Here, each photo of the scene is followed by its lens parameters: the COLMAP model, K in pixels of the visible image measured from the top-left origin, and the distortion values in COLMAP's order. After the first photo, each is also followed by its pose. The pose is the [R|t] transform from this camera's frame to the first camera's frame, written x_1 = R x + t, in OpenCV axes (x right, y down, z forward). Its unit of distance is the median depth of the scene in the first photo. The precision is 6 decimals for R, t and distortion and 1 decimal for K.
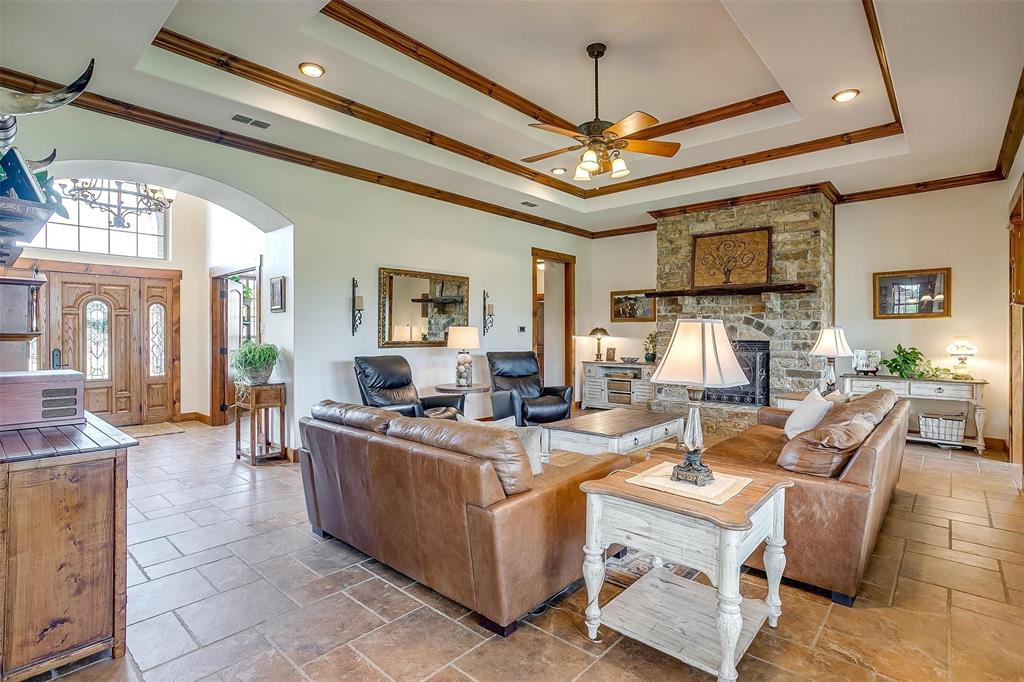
lens RADIAL K [[498.2, 0, 507.8], [0, 498.2, 337.9], [0, 0, 1]] dist [-0.058090, 0.031785]
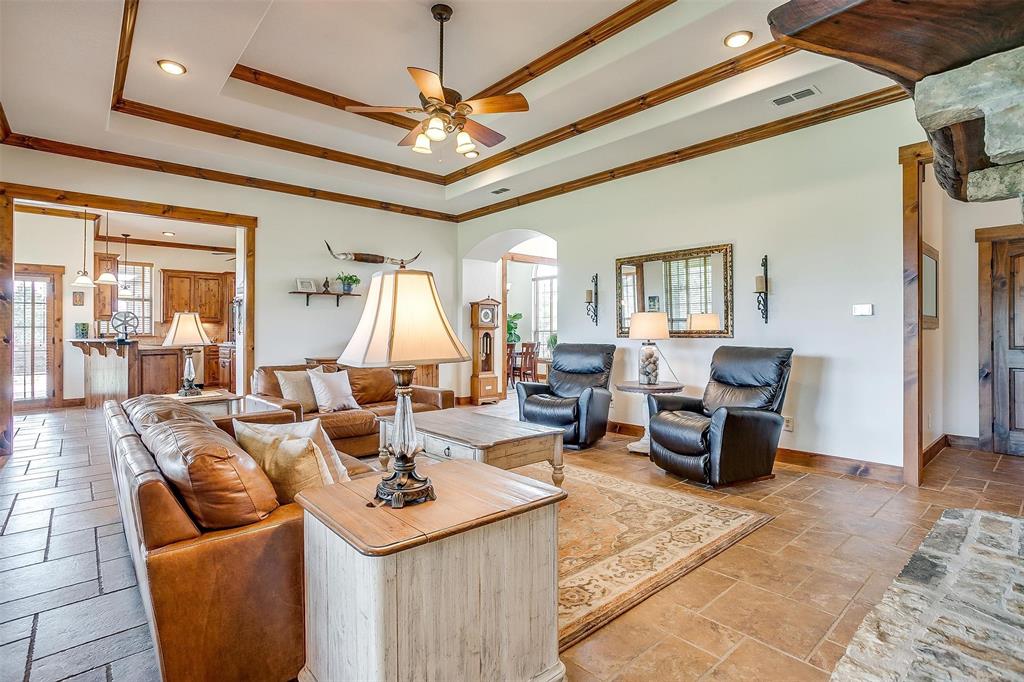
lens RADIAL K [[498.2, 0, 507.8], [0, 498.2, 337.9], [0, 0, 1]] dist [-0.058090, 0.031785]
pose [[-0.116726, 0.025940, -0.992825, 0.826207], [0.011961, 0.999623, 0.024712, -0.007902], [0.993092, -0.008990, -0.116992, 0.934306]]
